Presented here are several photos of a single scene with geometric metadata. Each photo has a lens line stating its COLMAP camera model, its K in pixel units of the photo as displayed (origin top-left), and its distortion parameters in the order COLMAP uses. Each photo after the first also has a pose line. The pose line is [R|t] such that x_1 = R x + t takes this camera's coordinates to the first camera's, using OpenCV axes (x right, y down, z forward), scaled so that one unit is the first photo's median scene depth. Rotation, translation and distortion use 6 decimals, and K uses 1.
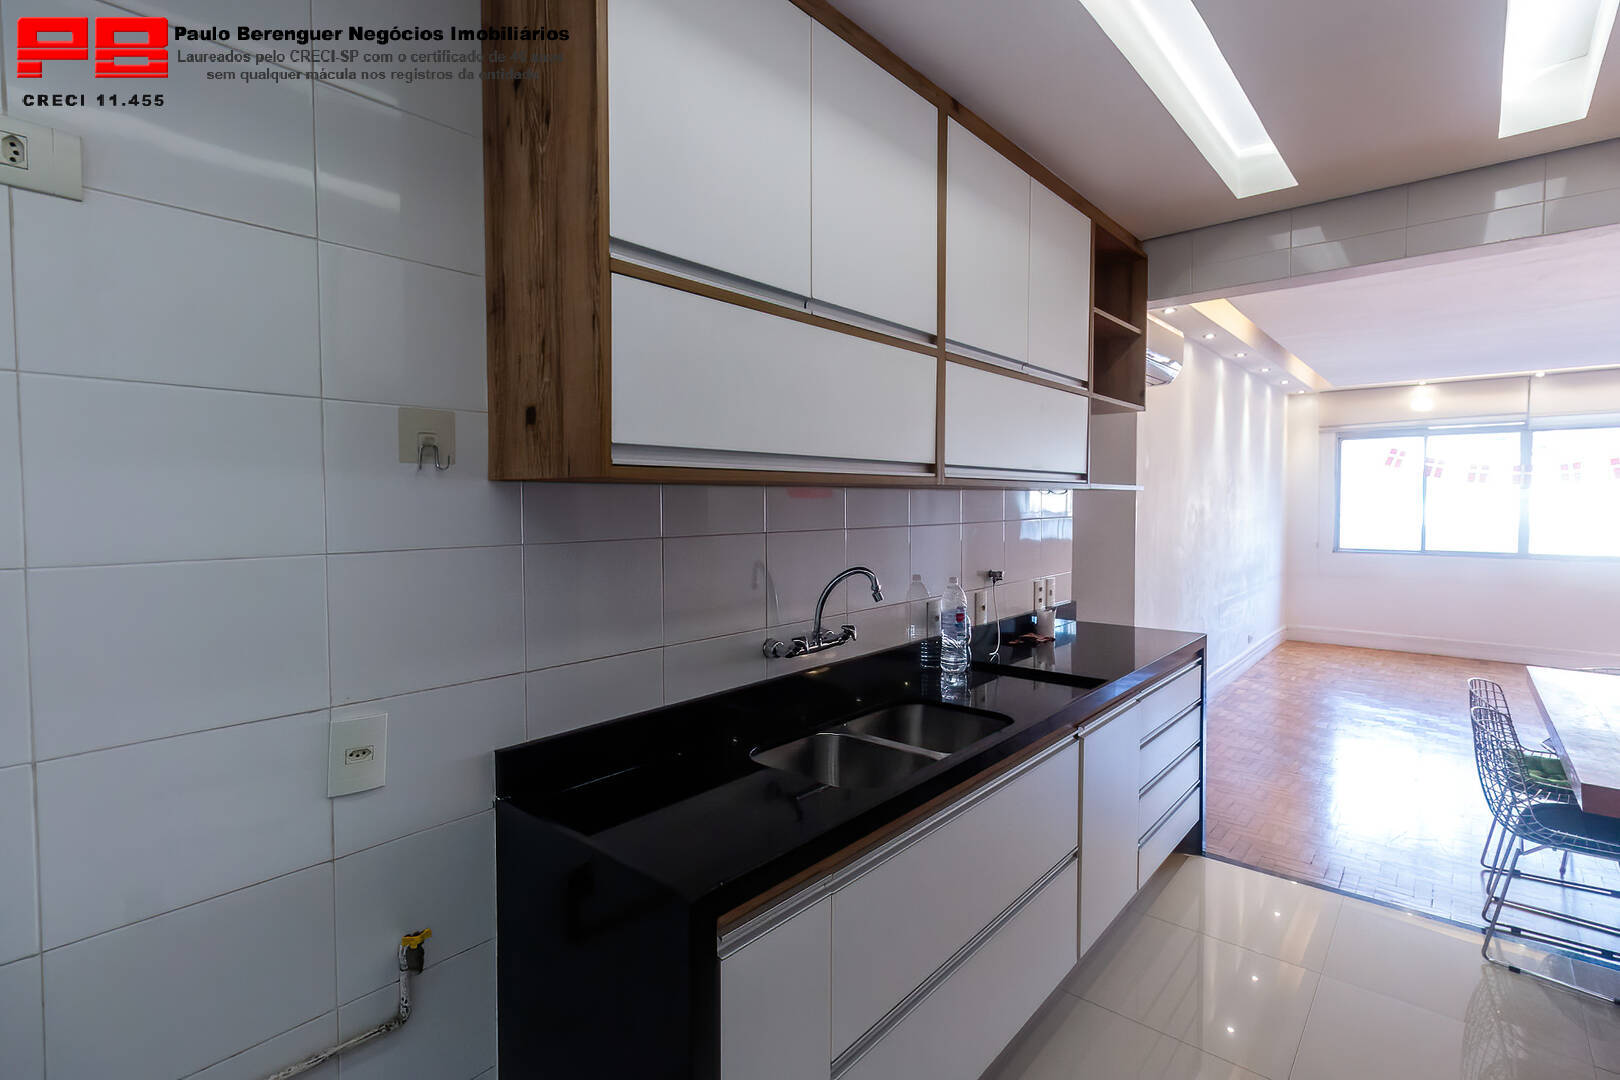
lens RADIAL K [[745.9, 0, 818.0], [0, 745.9, 527.5], [0, 0, 1]] dist [0.003147, 0.000548]
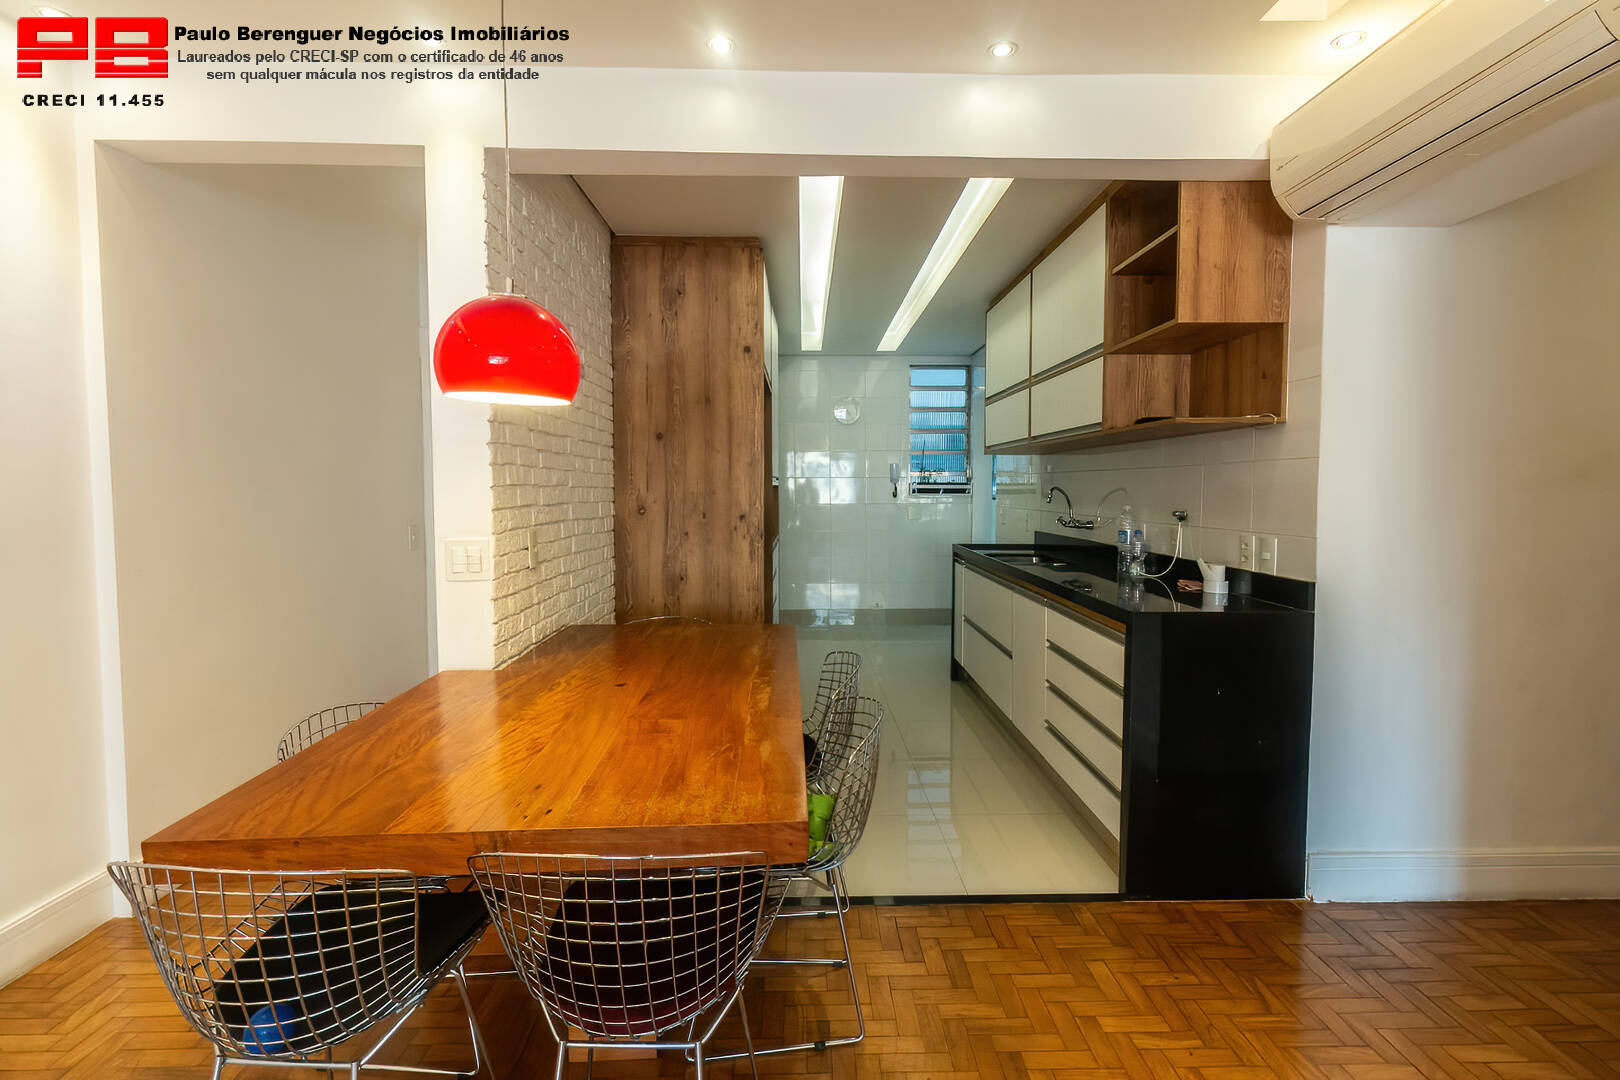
lens RADIAL K [[745.9, 0, 818.0], [0, 745.9, 527.5], [0, 0, 1]] dist [0.003147, 0.000548]
pose [[-0.737416, 0.037464, -0.674399, 1.884614], [-0.026033, 0.996142, 0.083803, 0.007251], [0.674937, 0.079355, -0.733596, 2.008346]]
